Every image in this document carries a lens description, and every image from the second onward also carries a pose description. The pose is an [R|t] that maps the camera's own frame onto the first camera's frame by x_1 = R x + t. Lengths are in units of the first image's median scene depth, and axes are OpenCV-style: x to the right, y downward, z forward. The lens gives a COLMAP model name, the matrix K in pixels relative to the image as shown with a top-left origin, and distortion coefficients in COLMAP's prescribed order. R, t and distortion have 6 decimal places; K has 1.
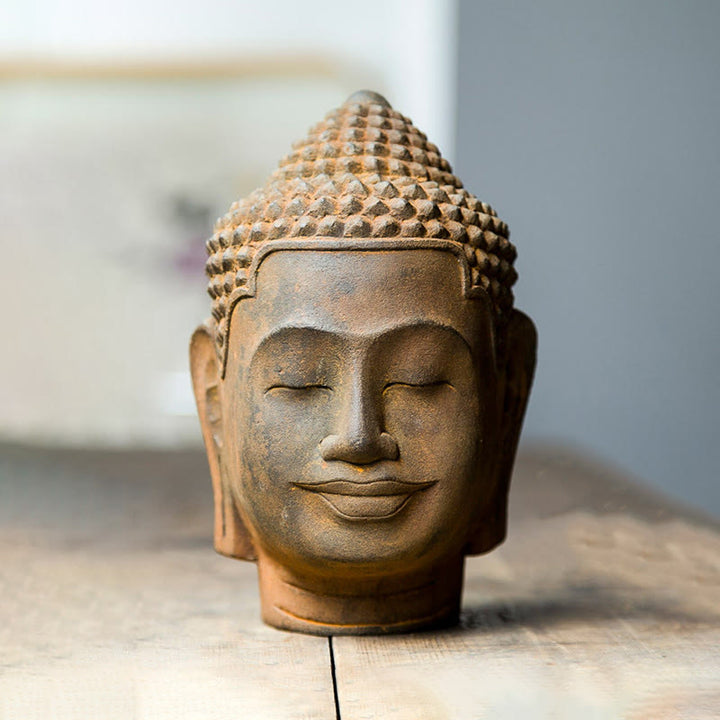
lens RADIAL K [[2955.5, 0, 360.6], [0, 2955.5, 369.4], [0, 0, 1]] dist [0.191015, -0.908497]
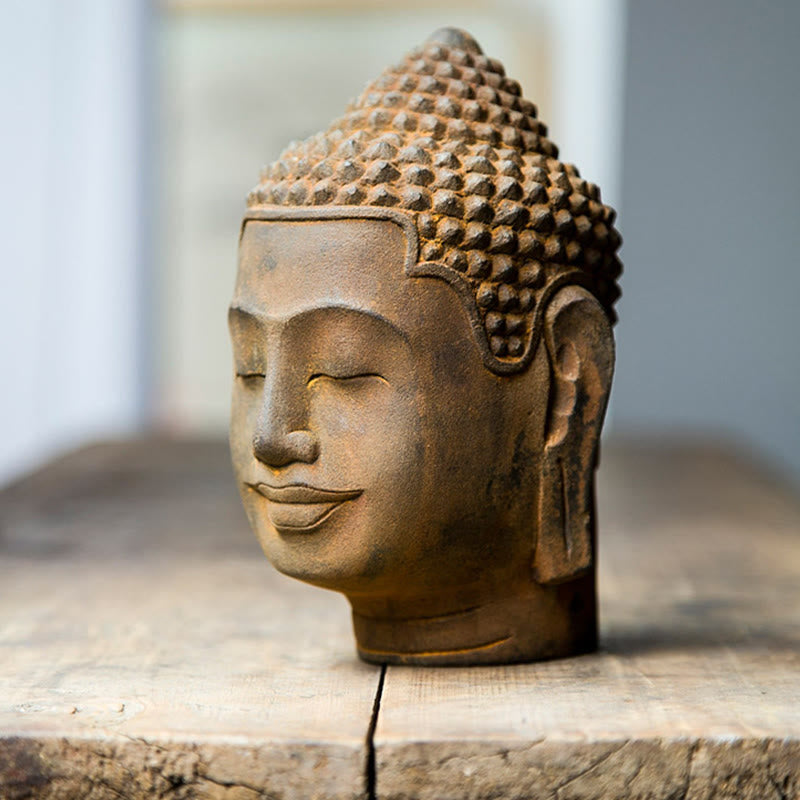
lens RADIAL K [[3283.9, 0, 400.6], [0, 3283.9, 410.4], [0, 0, 1]] dist [0.191015, -0.908497]
pose [[0.714463, 0.041201, -0.698459, 0.692710], [-0.016470, 0.998978, 0.042081, -0.025399], [0.699479, -0.018562, 0.714412, 0.327430]]
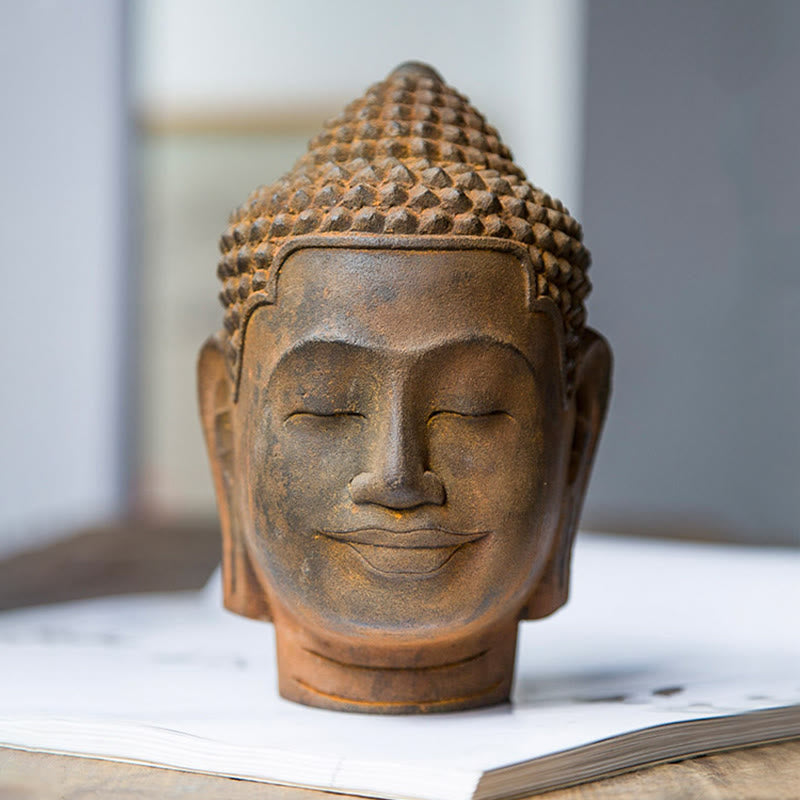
lens RADIAL K [[2919.0, 0, 399.2], [0, 2919.0, 399.2], [0, 0, 1]] dist [0.134365, -0.075921]
pose [[0.999786, 0.020690, -0.000289, -0.000233], [-0.020692, 0.999763, -0.006733, 0.006948], [0.000149, 0.006737, 0.999977, 0.184916]]
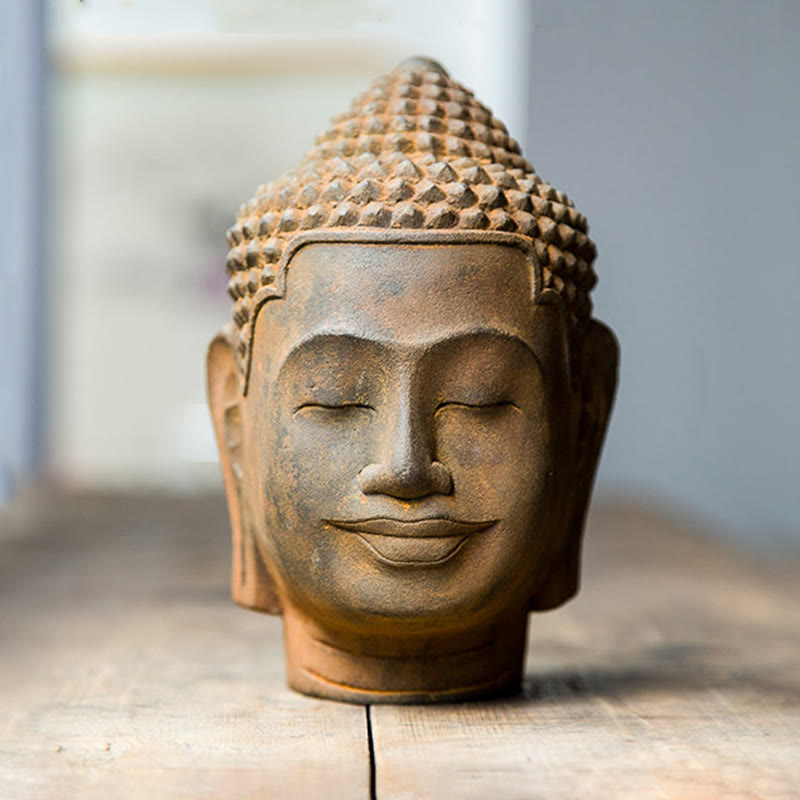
lens RADIAL K [[3283.9, 0, 400.6], [0, 3283.9, 410.4], [0, 0, 1]] dist [0.191015, -0.908497]
pose [[0.999887, 0.014795, -0.002519, 0.000144], [-0.014799, 0.999889, -0.001490, 0.008268], [0.002497, 0.001527, 0.999996, 0.069389]]
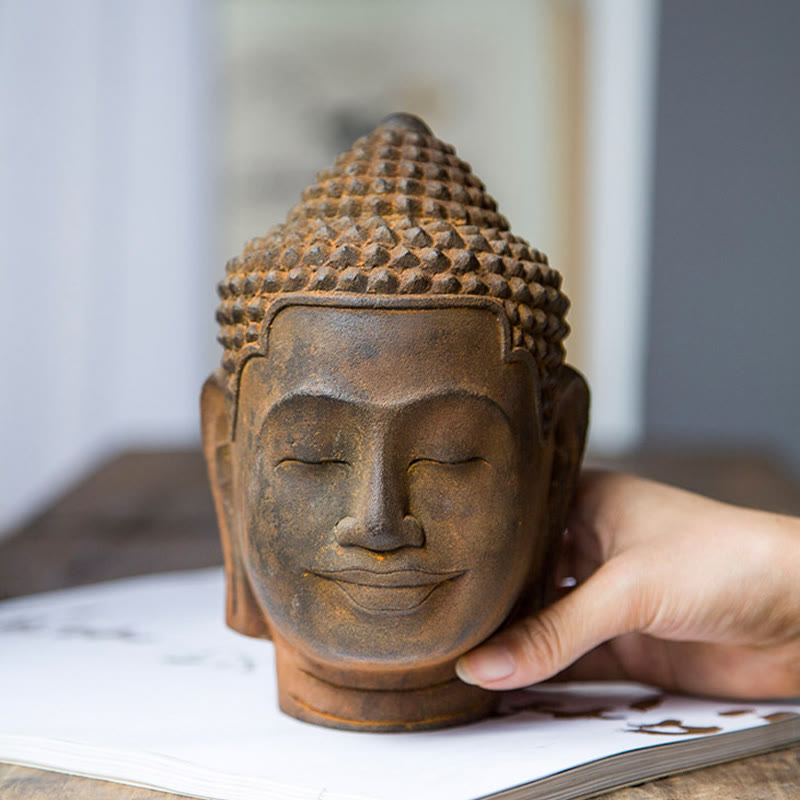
lens RADIAL K [[3283.9, 0, 400.6], [0, 3283.9, 410.4], [0, 0, 1]] dist [0.191015, -0.908497]
pose [[0.999335, 0.019507, -0.030793, 0.034940], [-0.017739, 0.998236, 0.056666, -0.064825], [0.031844, -0.056083, 0.997918, 0.020971]]
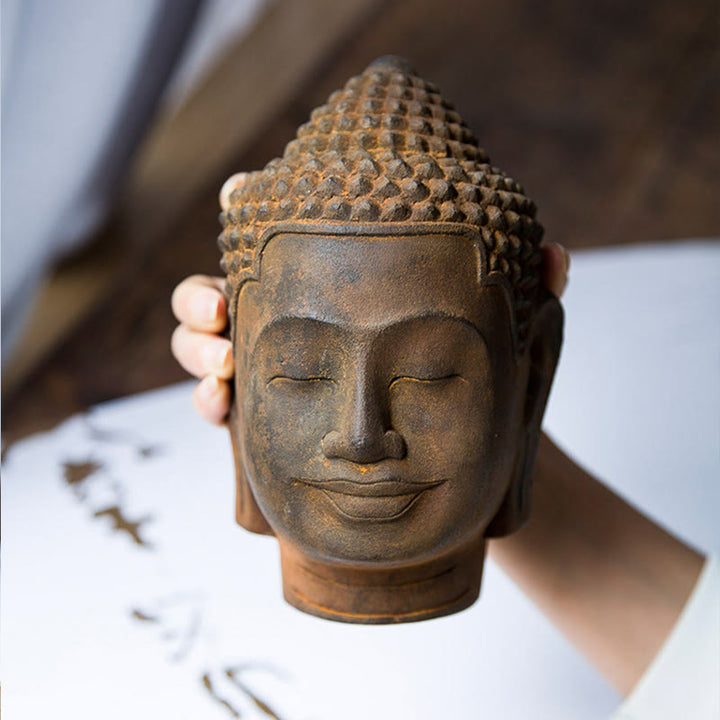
lens RADIAL K [[2083.9, 0, 359.9], [0, 2083.9, 361.0], [0, 0, 1]] dist [0.073227, -0.258784]
pose [[0.996529, 0.018121, -0.081249, 0.051407], [-0.011346, 0.996478, 0.083084, -0.054865], [0.082468, -0.081874, 0.993225, 0.337069]]
